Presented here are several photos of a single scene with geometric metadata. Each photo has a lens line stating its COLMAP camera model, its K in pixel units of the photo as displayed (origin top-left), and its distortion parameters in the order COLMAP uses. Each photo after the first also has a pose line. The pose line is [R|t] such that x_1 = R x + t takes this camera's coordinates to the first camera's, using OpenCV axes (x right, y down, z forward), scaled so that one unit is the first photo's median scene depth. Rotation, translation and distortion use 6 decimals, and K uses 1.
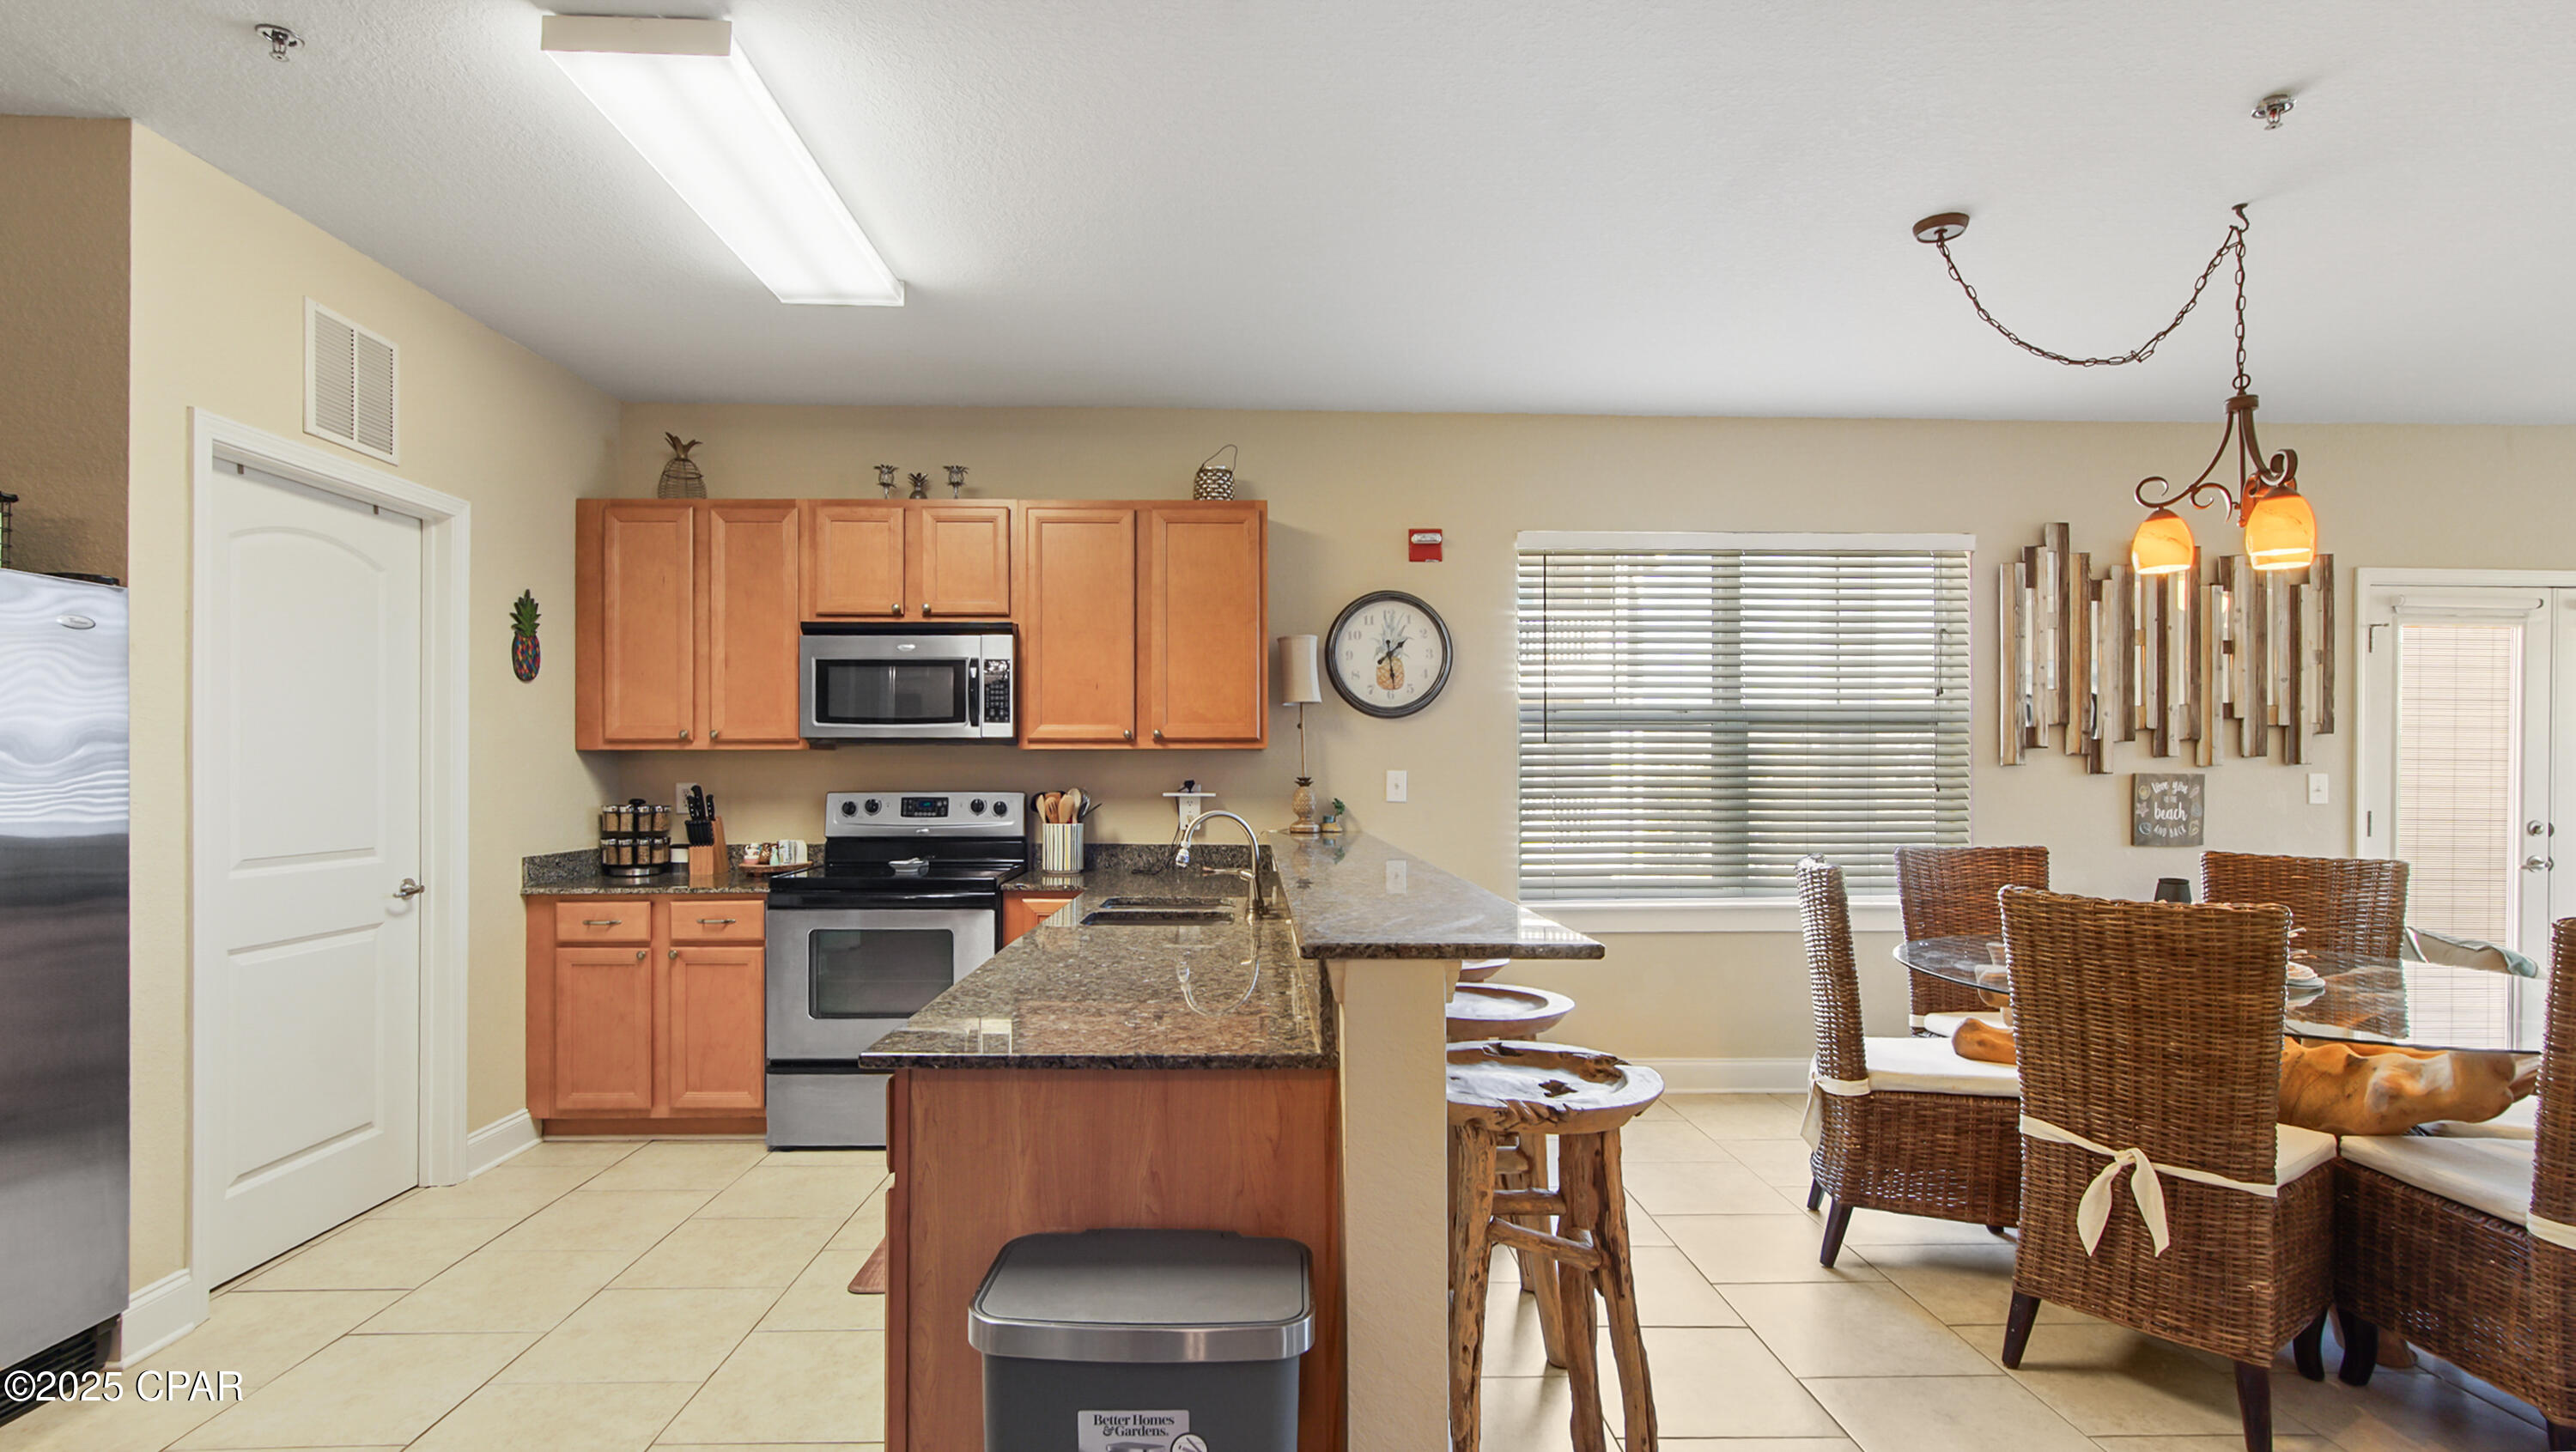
lens RADIAL K [[1200.8, 0, 1268.0], [0, 1200.8, 765.2], [0, 0, 1]] dist [-0.016484, 0.009817]
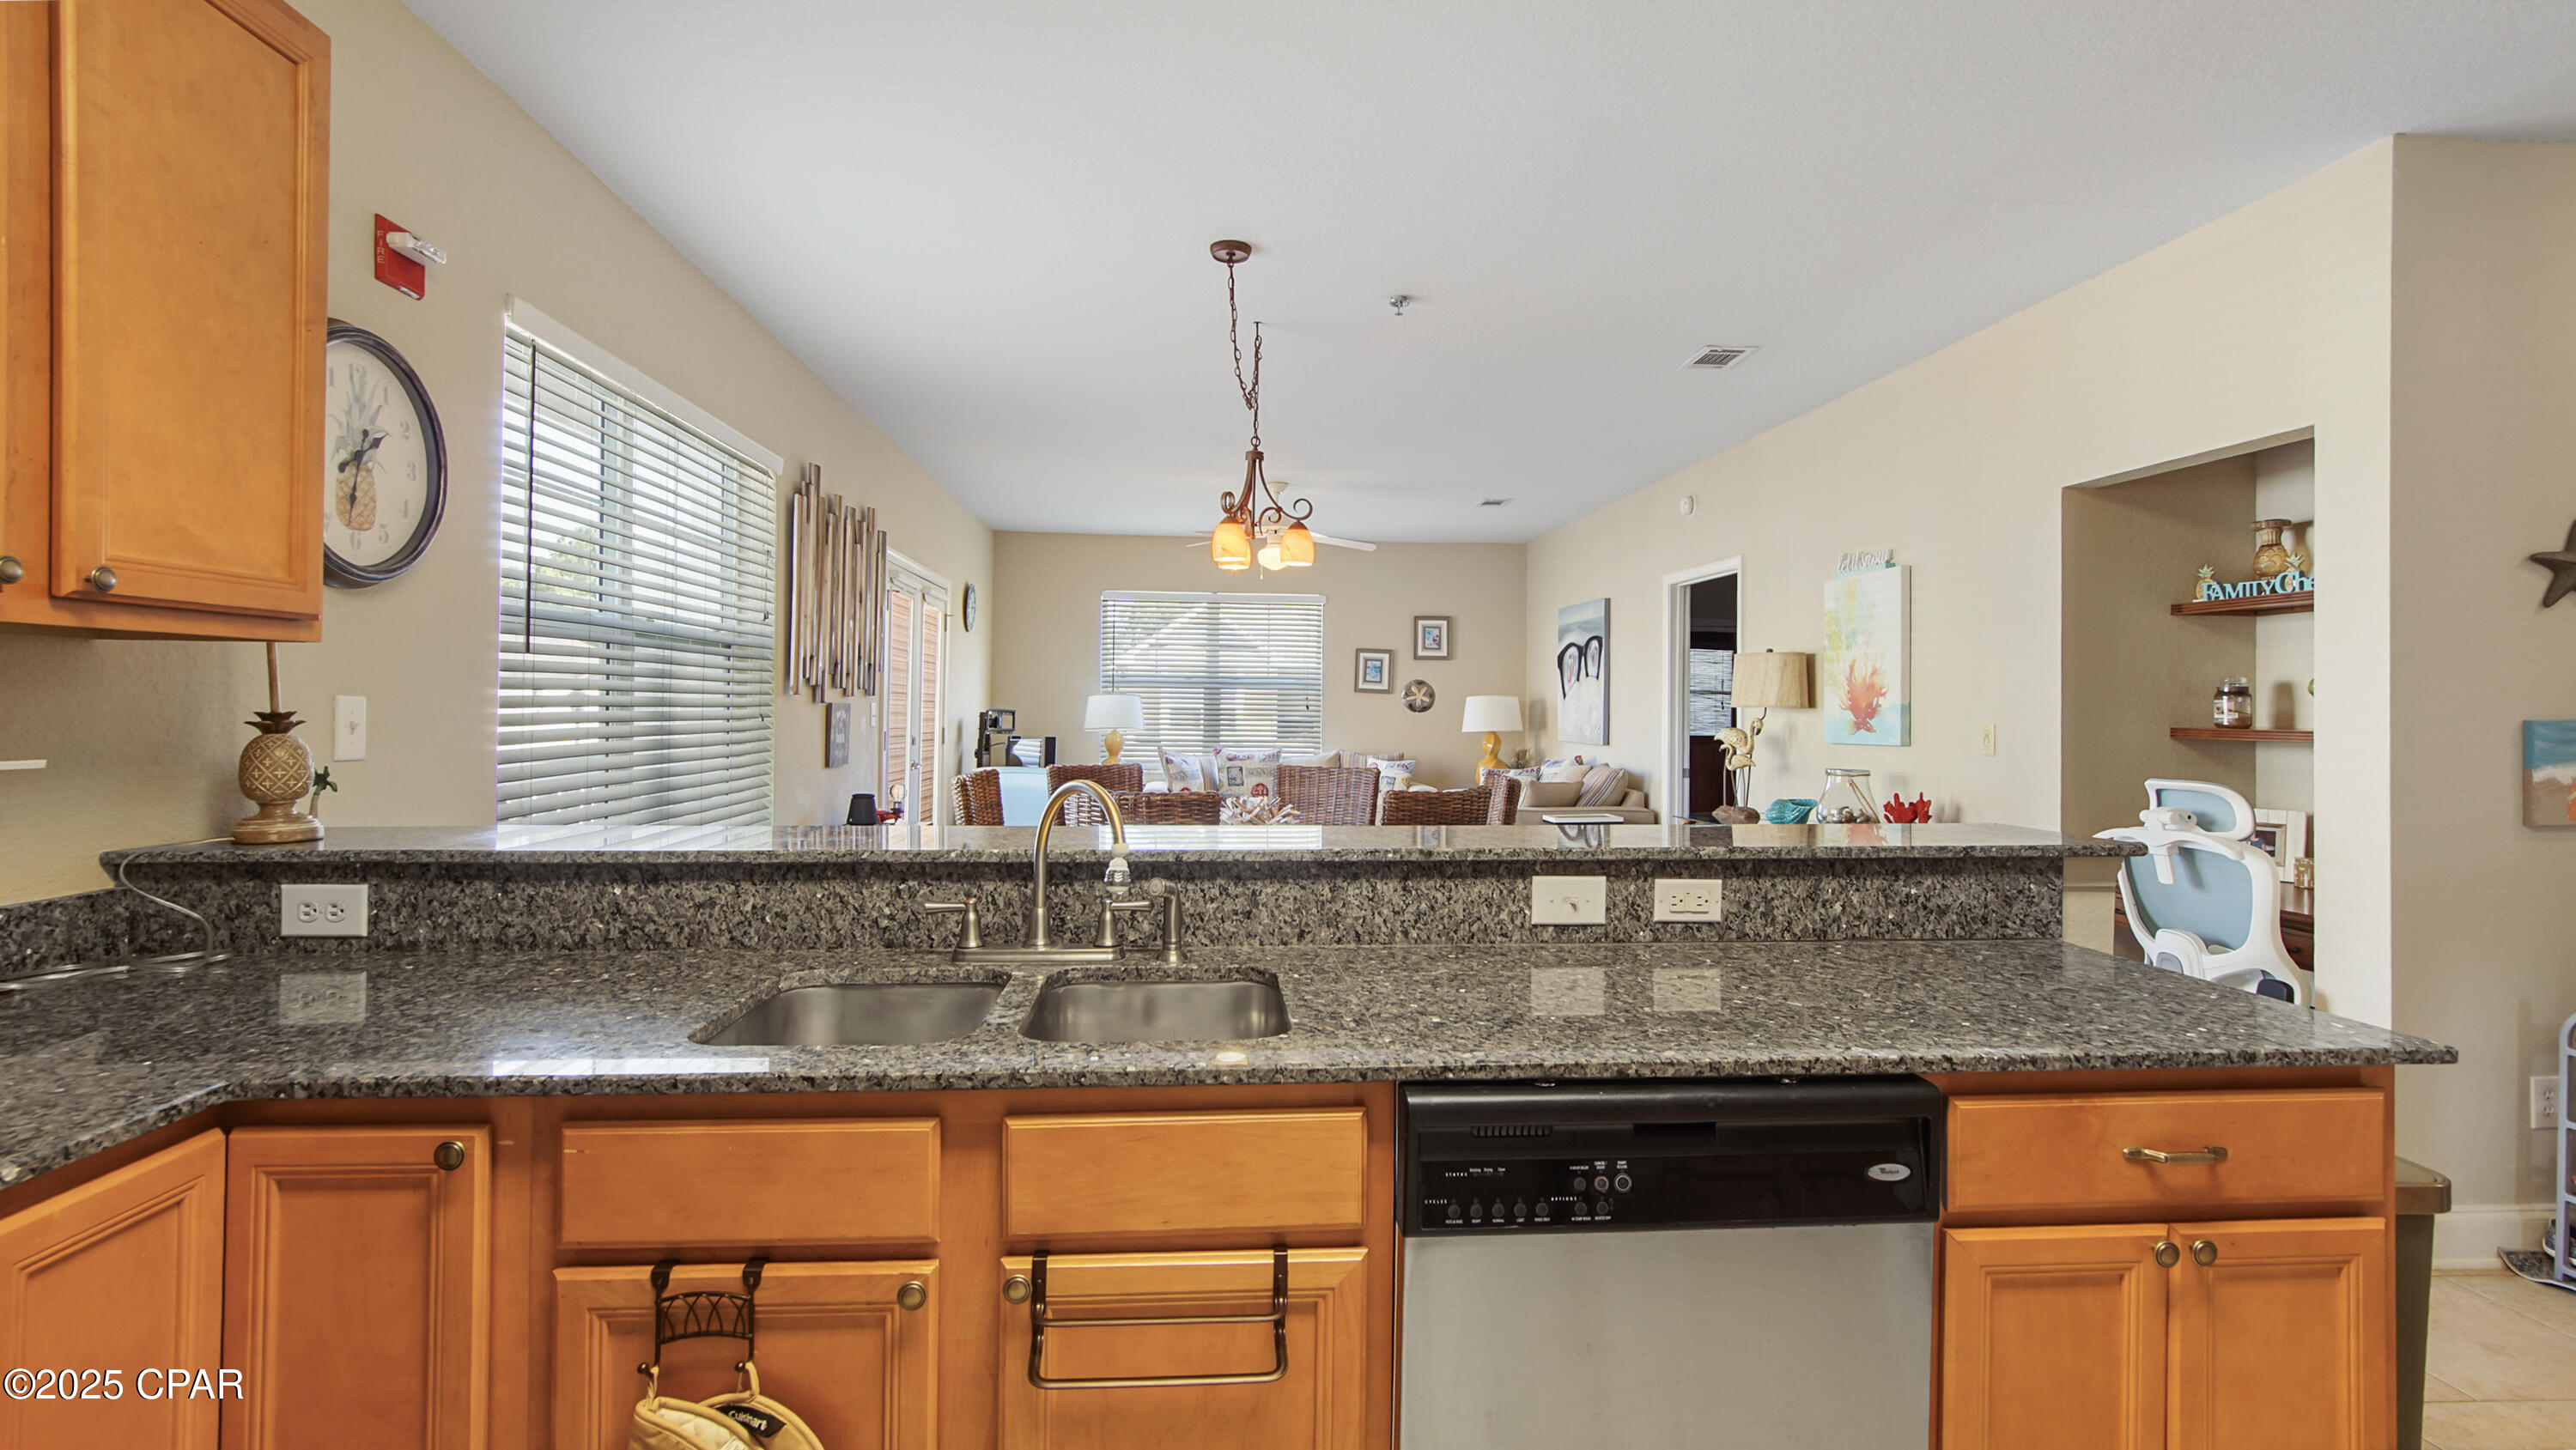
lens RADIAL K [[1166.0, 0, 1294.4], [0, 1166.0, 714.3], [0, 0, 1]] dist [0.001558, 0.000662]
pose [[-0.063983, -0.009489, 0.997906, -0.419566], [-0.015812, 0.999839, 0.008494, 0.001821], [-0.997826, -0.015236, -0.064123, 0.692362]]
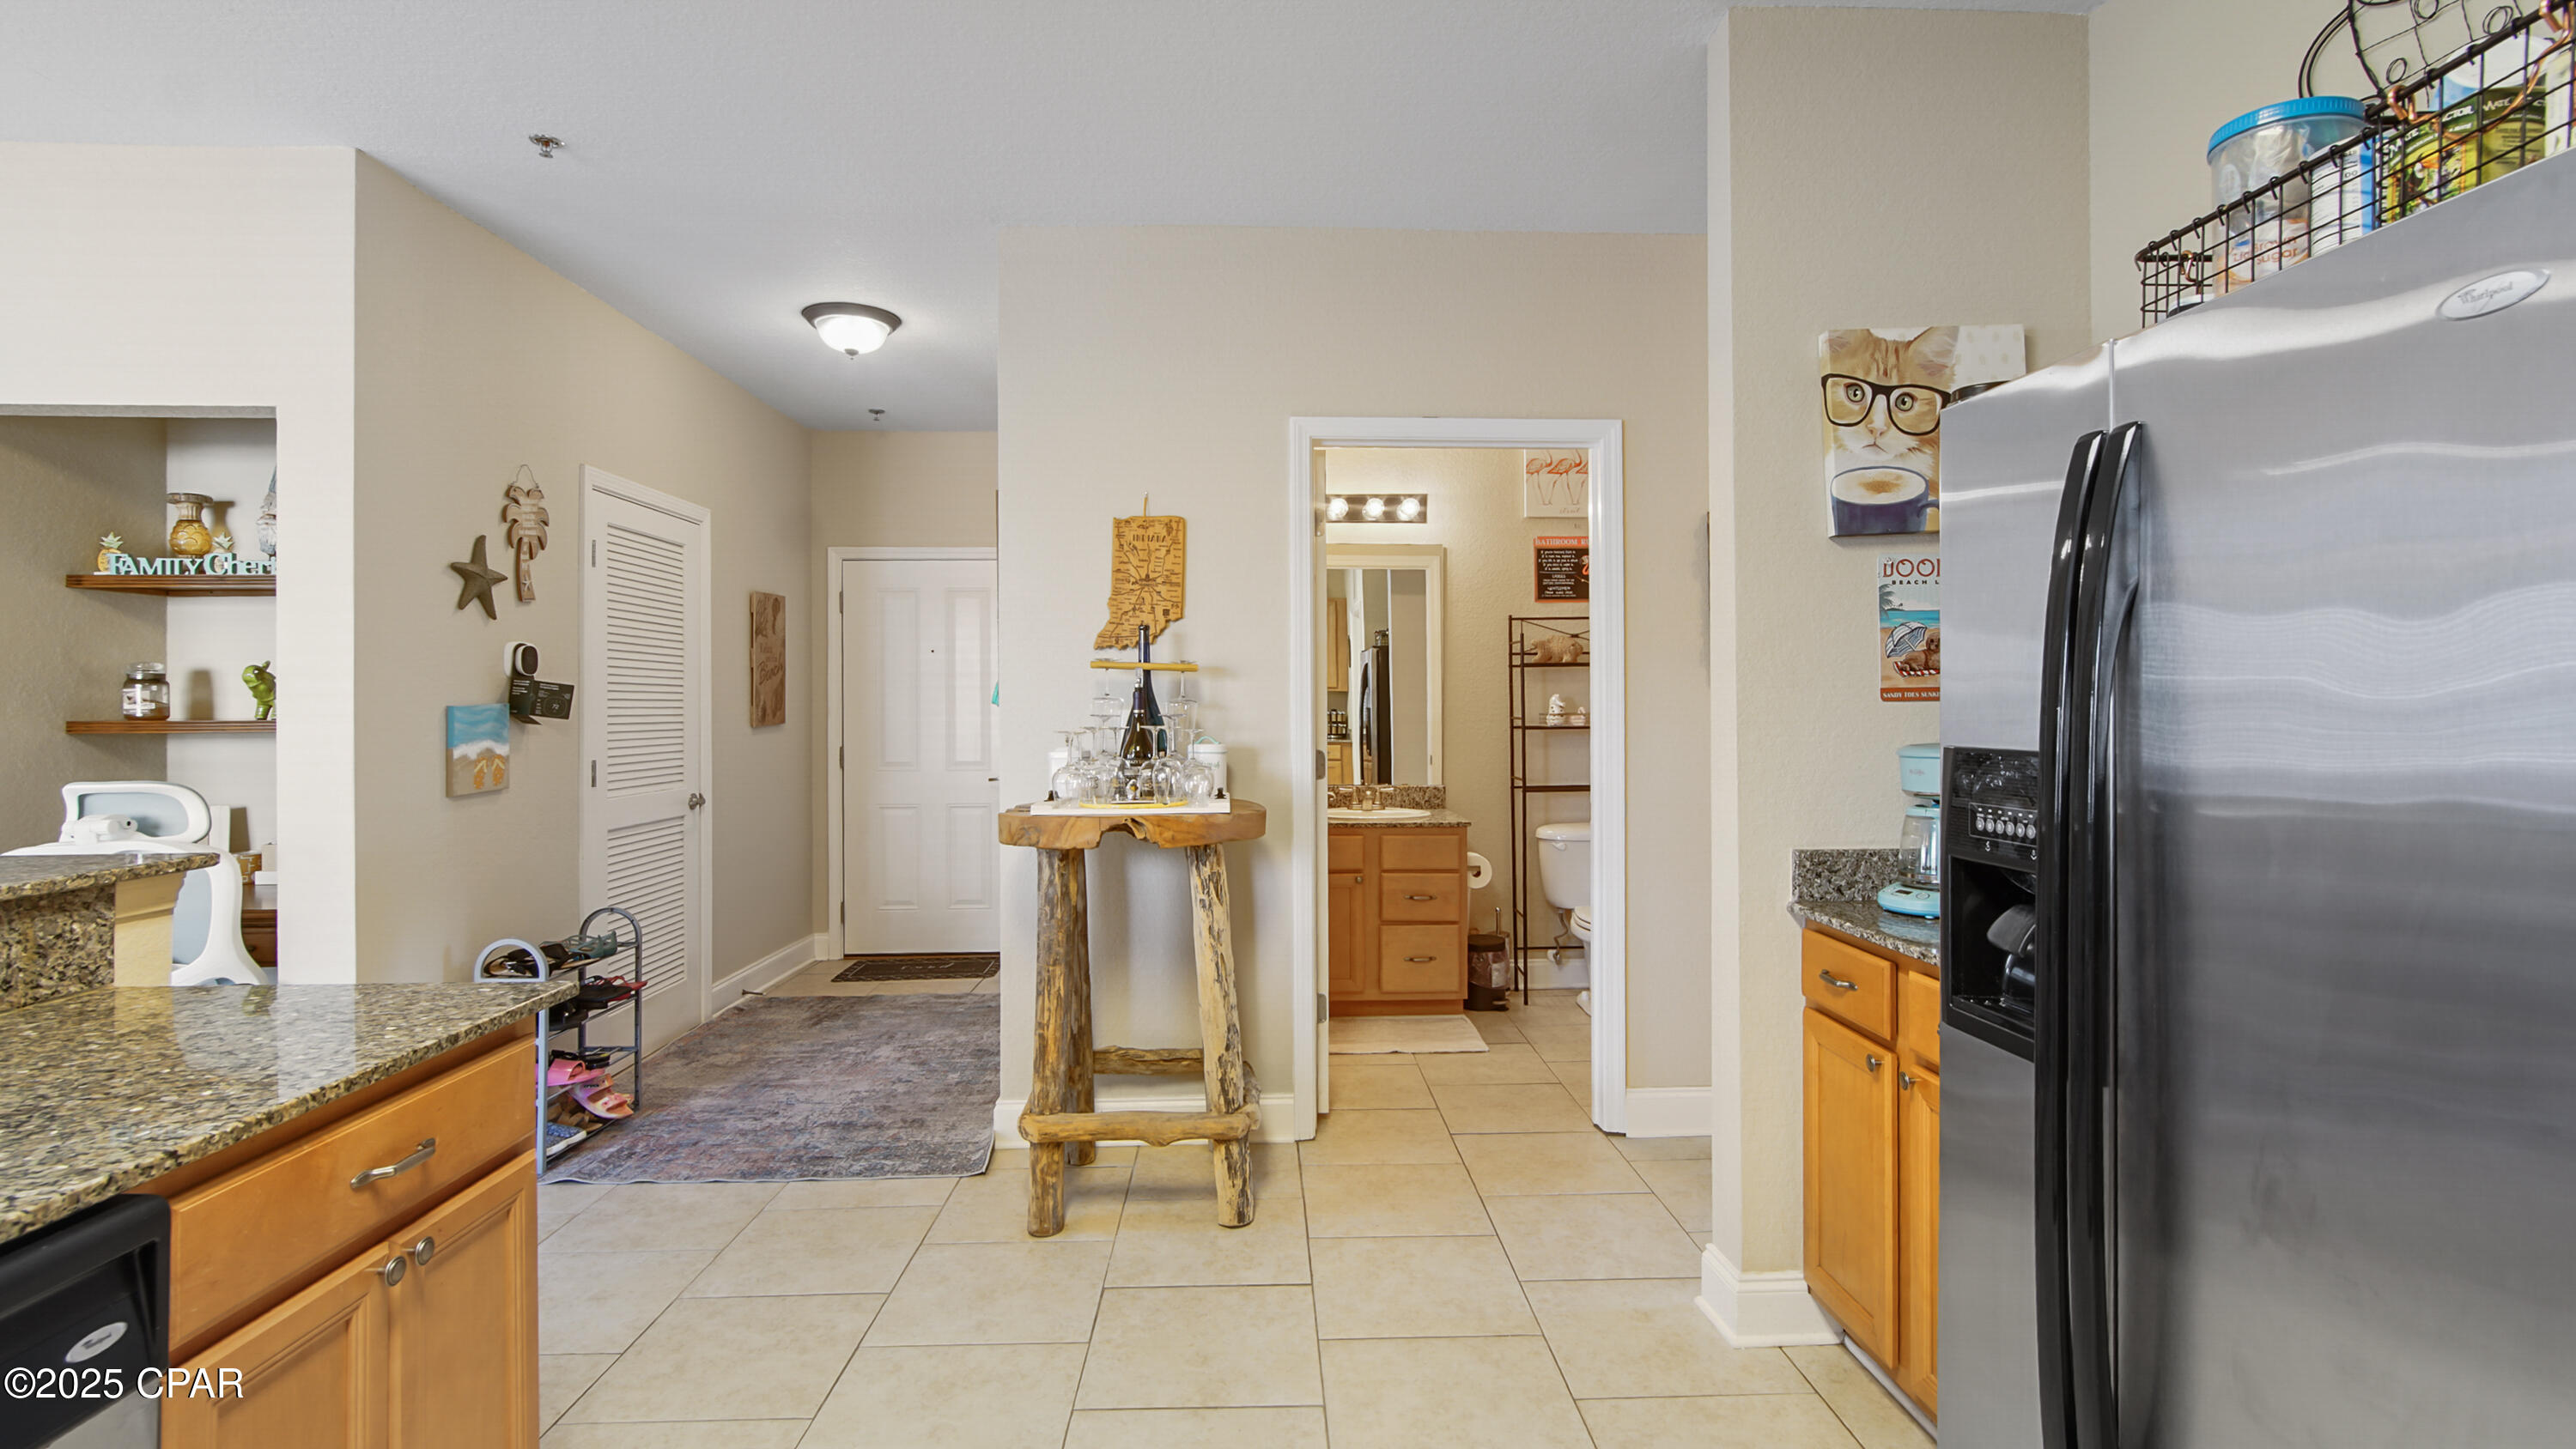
lens RADIAL K [[1202.4, 0, 1289.7], [0, 1202.4, 697.7], [0, 0, 1]] dist [-0.003492, -0.000373]
pose [[-0.999817, 0.003400, -0.018800, -0.341001], [0.003576, 0.999950, -0.009302, 0.003721], [0.018768, -0.009367, -0.999780, 0.749417]]
